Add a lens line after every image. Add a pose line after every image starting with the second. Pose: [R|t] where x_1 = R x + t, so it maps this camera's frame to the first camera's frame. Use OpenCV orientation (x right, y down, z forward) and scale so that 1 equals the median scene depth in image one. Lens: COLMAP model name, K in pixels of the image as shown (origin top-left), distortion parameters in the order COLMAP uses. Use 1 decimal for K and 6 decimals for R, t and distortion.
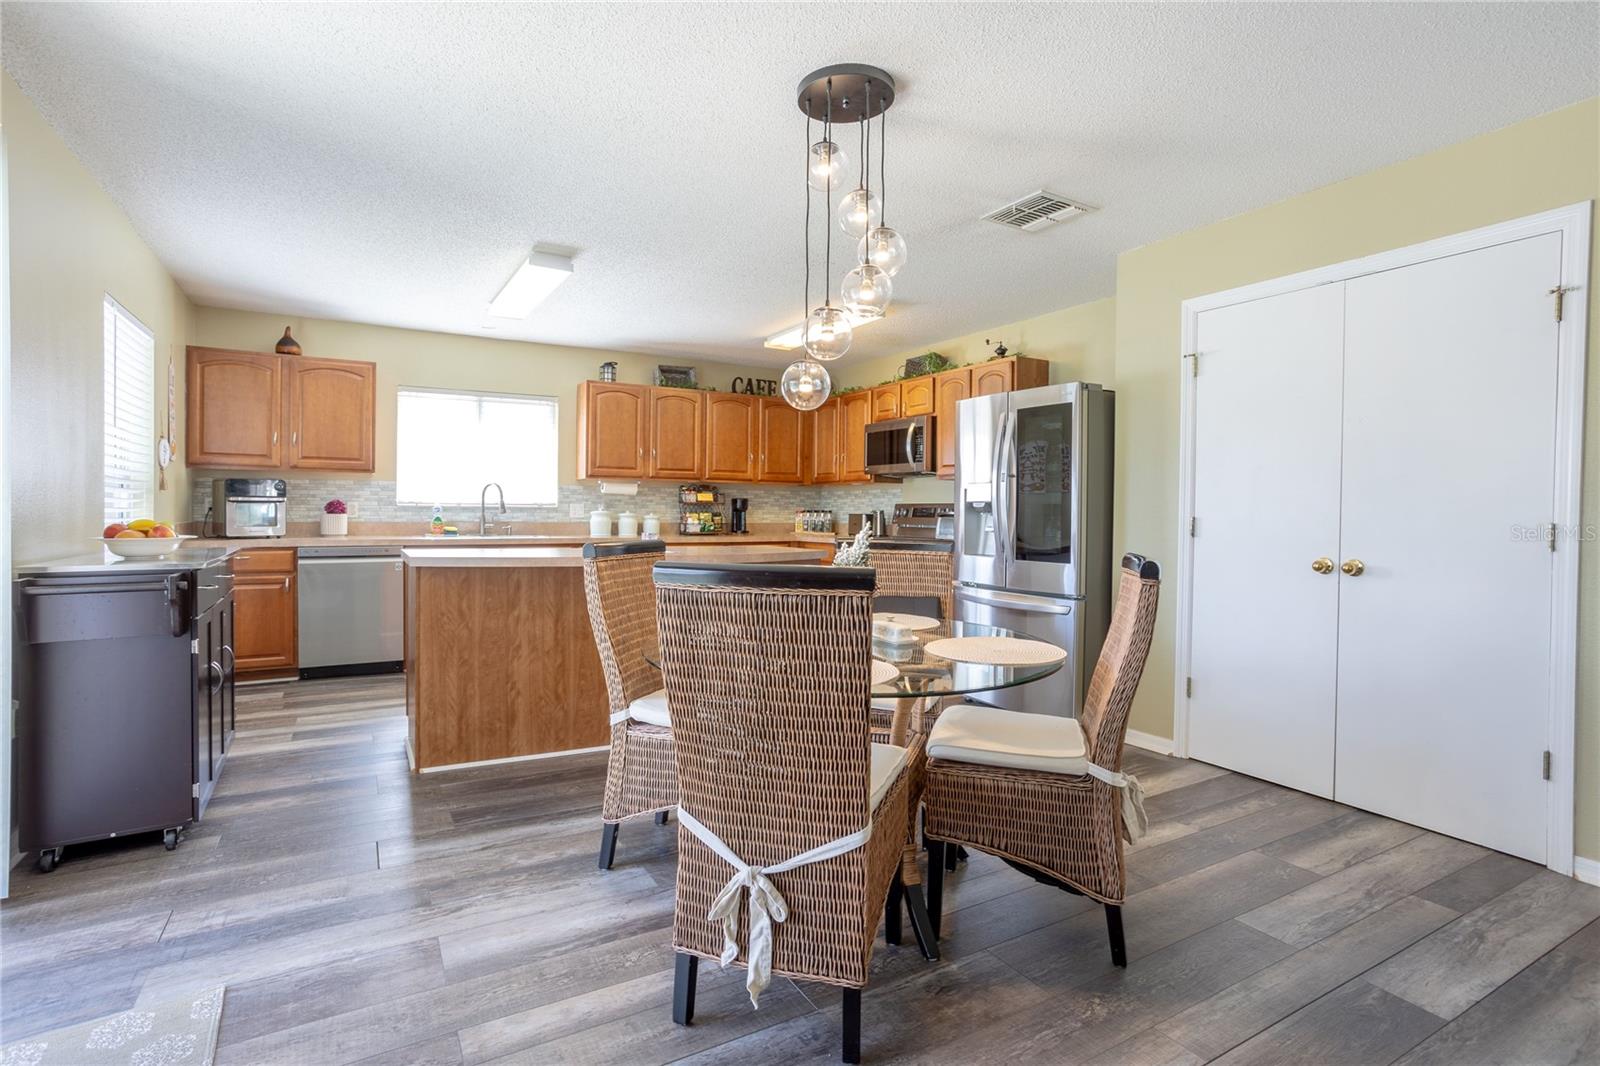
lens RADIAL K [[776.9, 0, 788.0], [0, 776.9, 518.9], [0, 0, 1]] dist [-0.053298, 0.035667]
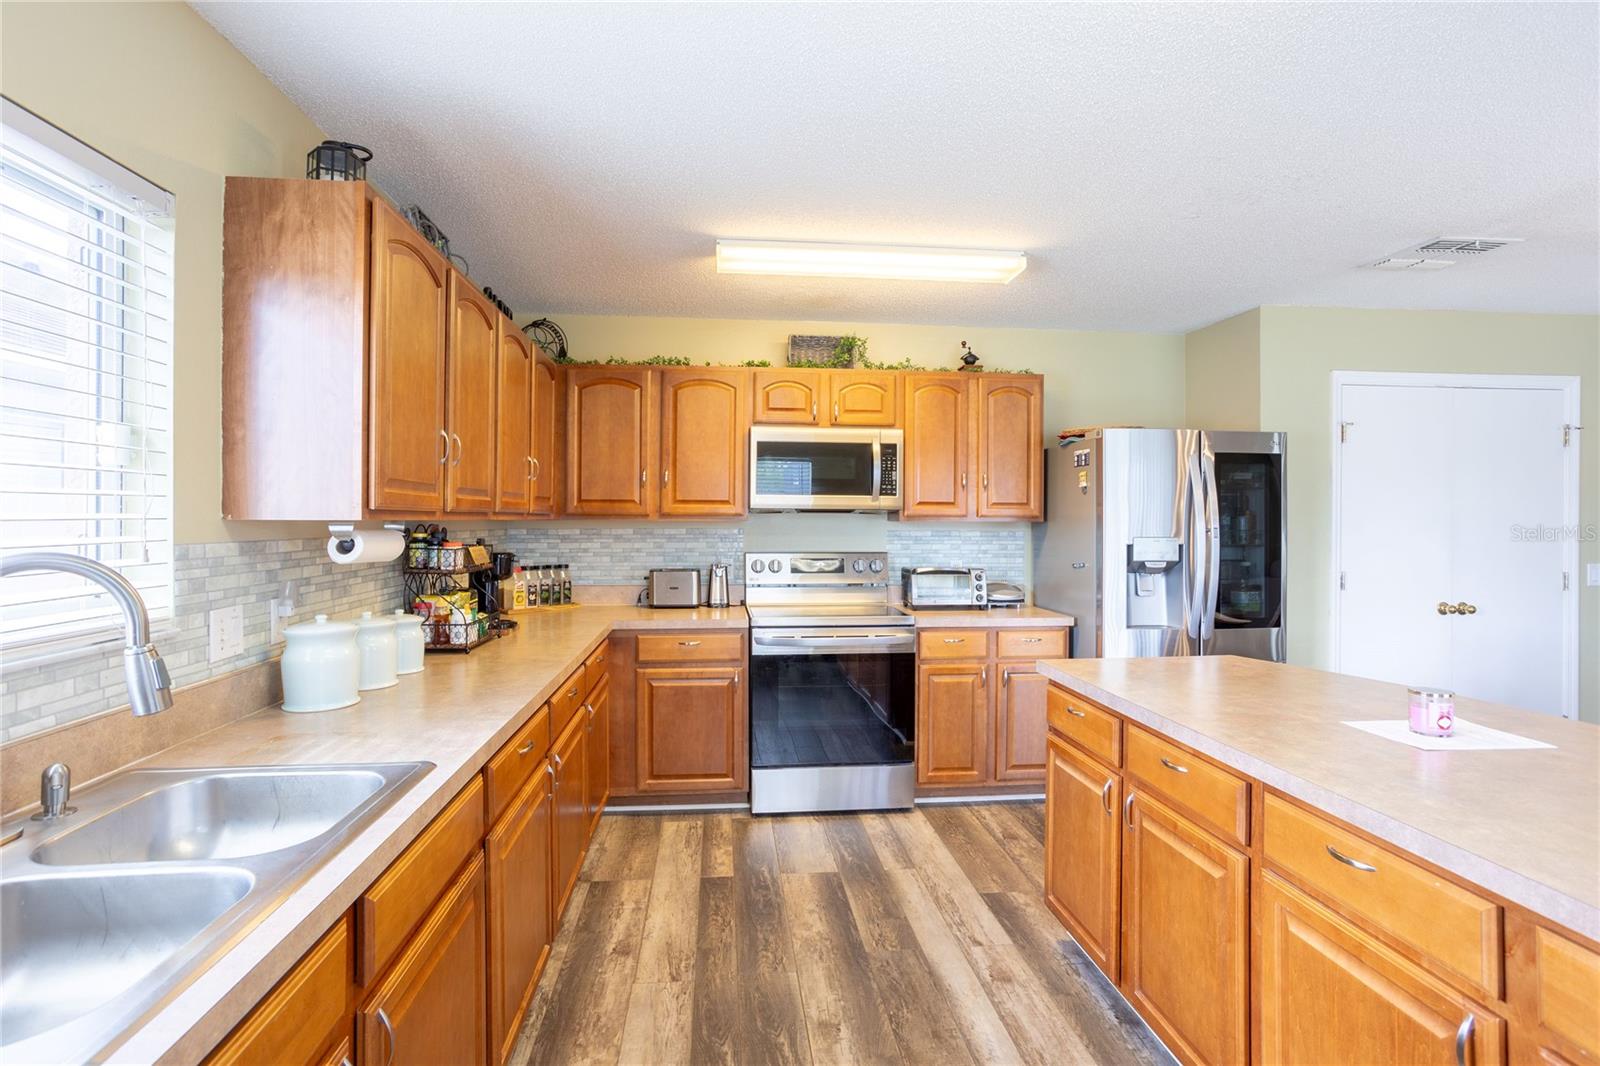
lens RADIAL K [[776.9, 0, 788.0], [0, 776.9, 518.9], [0, 0, 1]] dist [-0.053298, 0.035667]
pose [[0.414922, -0.009218, 0.909810, -0.468677], [0.009613, 0.999937, 0.005747, -0.054617], [-0.909806, 0.006361, 0.414985, 0.756347]]
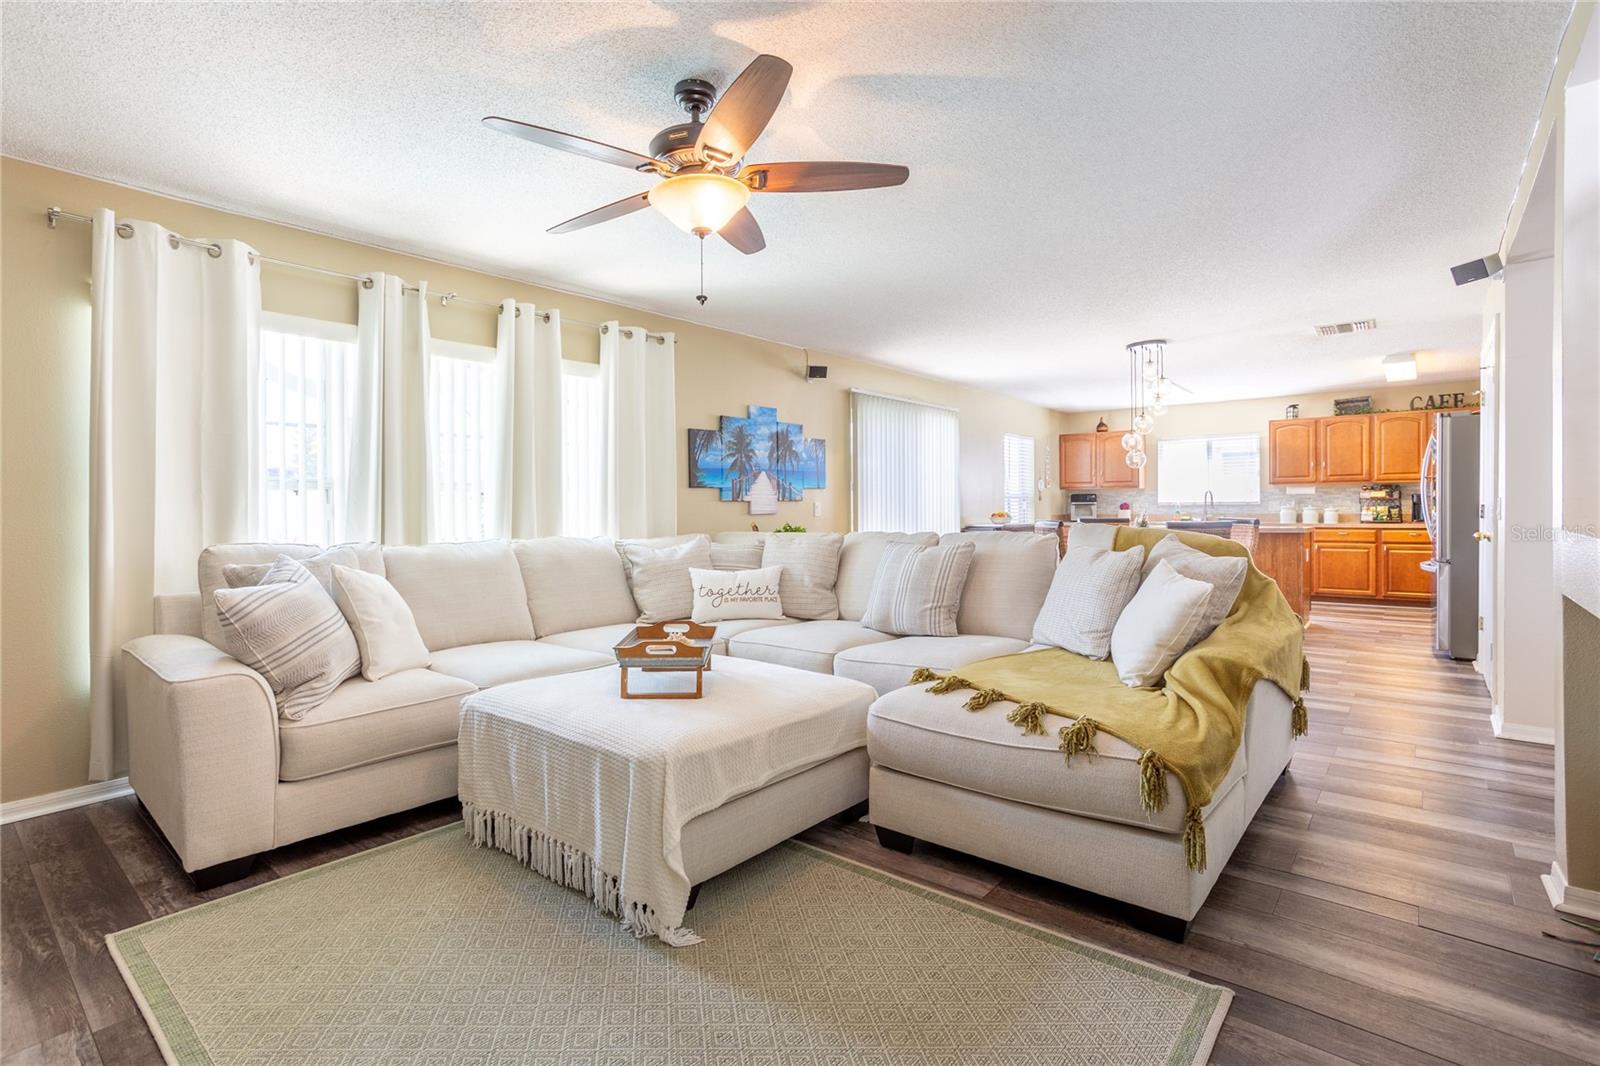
lens RADIAL K [[773.6, 0, 784.8], [0, 773.6, 516.1], [0, 0, 1]] dist [-0.039266, 0.028119]
pose [[0.344339, -0.002918, -0.938841, 0.853284], [0.002117, 0.999995, -0.002332, 0.011177], [0.938843, -0.001184, 0.344344, -0.434124]]
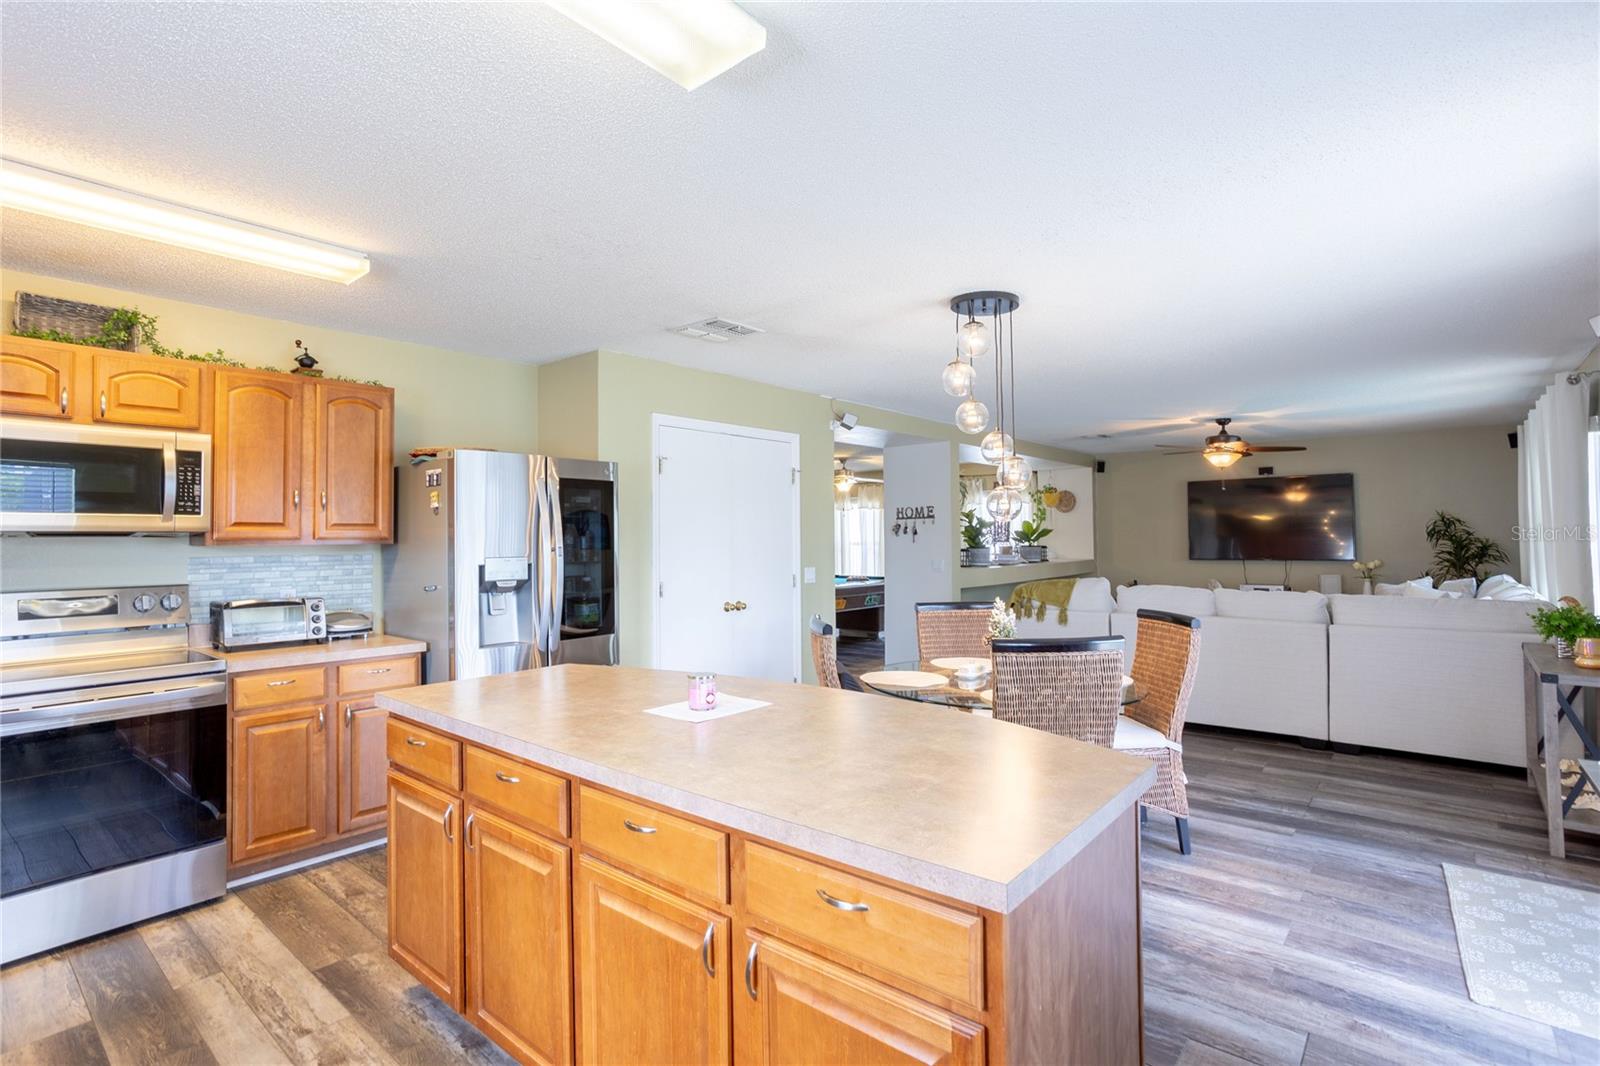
lens RADIAL K [[776.9, 0, 788.0], [0, 776.9, 518.9], [0, 0, 1]] dist [-0.053298, 0.035667]
pose [[-0.337682, 0.015514, 0.941133, -0.467250], [0.015307, 0.999822, -0.010989, -0.054678], [-0.941136, 0.010695, -0.337859, 0.740844]]
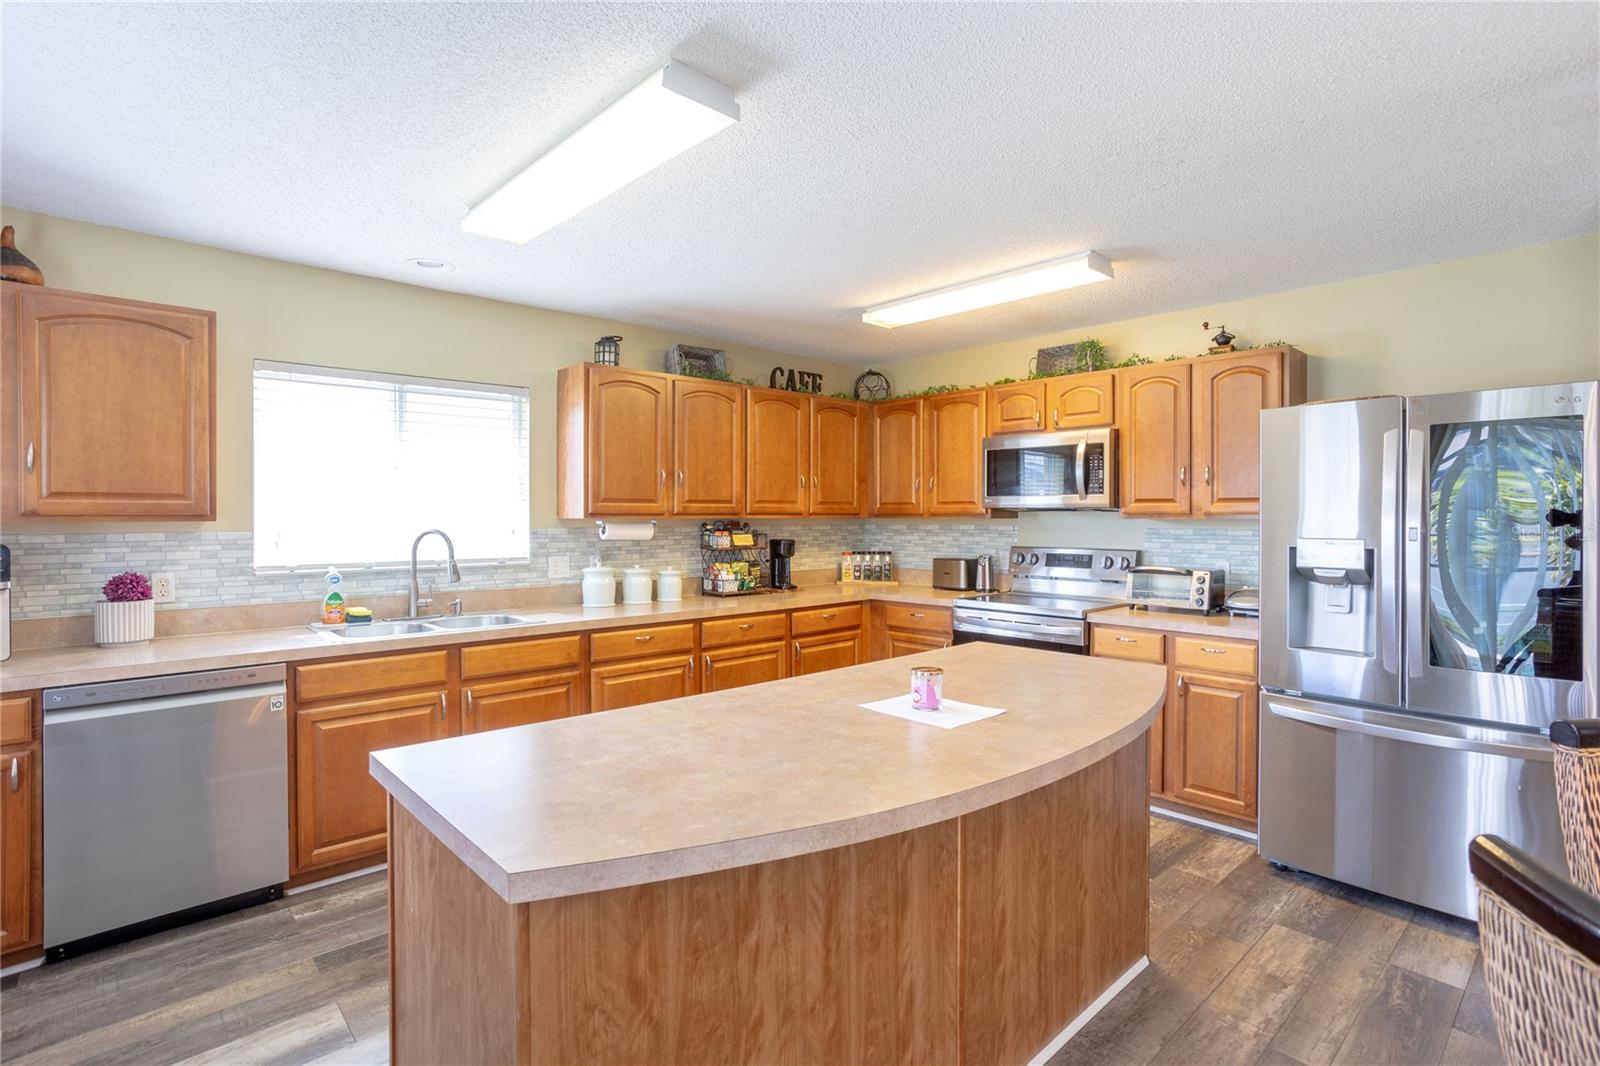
lens RADIAL K [[775.2, 0, 795.0], [0, 775.2, 519.6], [0, 0, 1]] dist [-0.044270, 0.028814]
pose [[0.975424, -0.011758, 0.220022, -0.238707], [0.012611, 0.999917, -0.002475, -0.049092], [-0.219975, 0.005189, 0.975492, 0.359604]]
